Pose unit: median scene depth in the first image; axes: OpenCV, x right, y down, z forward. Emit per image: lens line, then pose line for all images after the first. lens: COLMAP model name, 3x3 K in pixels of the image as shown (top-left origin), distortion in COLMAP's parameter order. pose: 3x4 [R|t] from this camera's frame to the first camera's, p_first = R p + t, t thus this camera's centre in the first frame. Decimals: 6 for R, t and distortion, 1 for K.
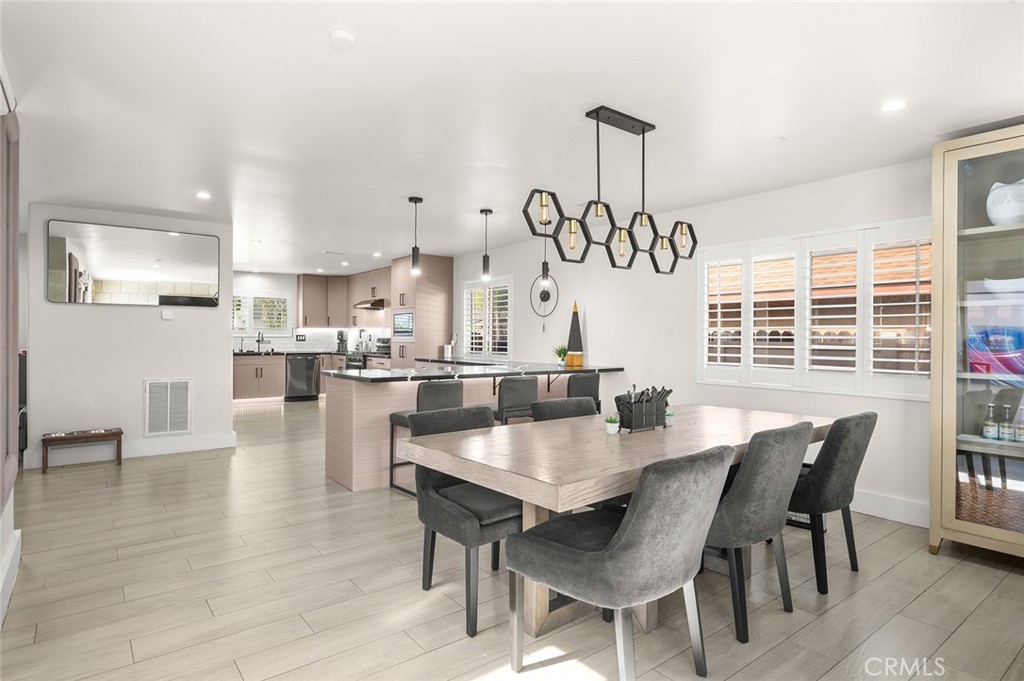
lens RADIAL K [[551.2, 0, 510.2], [0, 551.2, 336.3], [0, 0, 1]] dist [-0.006630, -0.001983]
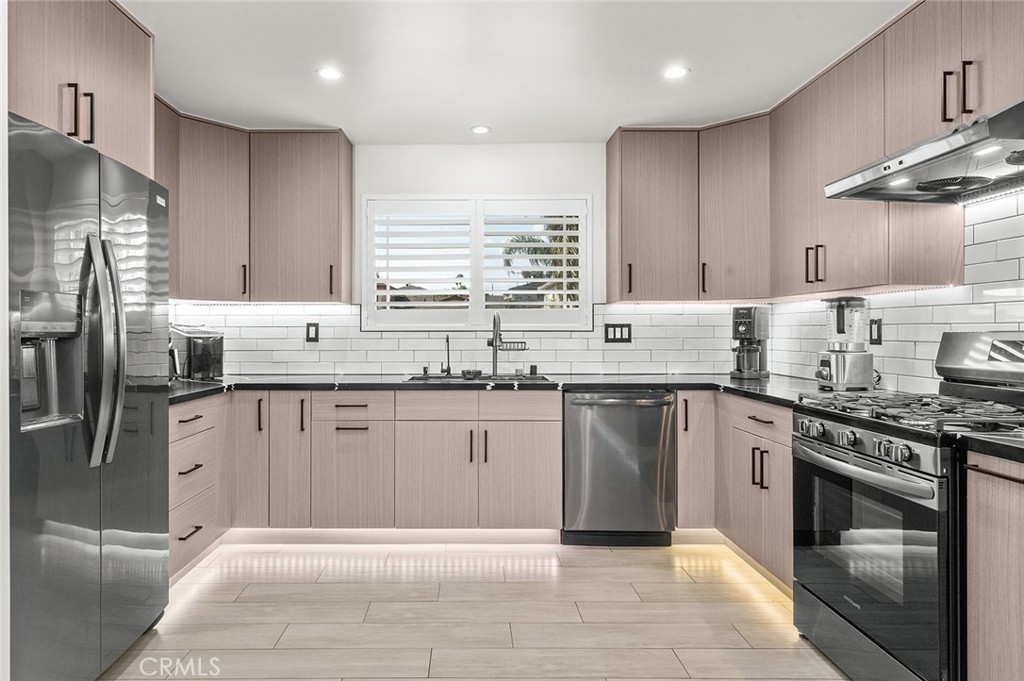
lens RADIAL K [[580.3, 0, 478.0], [0, 580.3, 330.8], [0, 0, 1]] dist [-0.001302, -0.000158]
pose [[0.790086, -0.005758, -0.612969, -0.244124], [0.006088, 0.999980, -0.001548, 0.001801], [0.612966, -0.002509, 0.790105, 0.704382]]
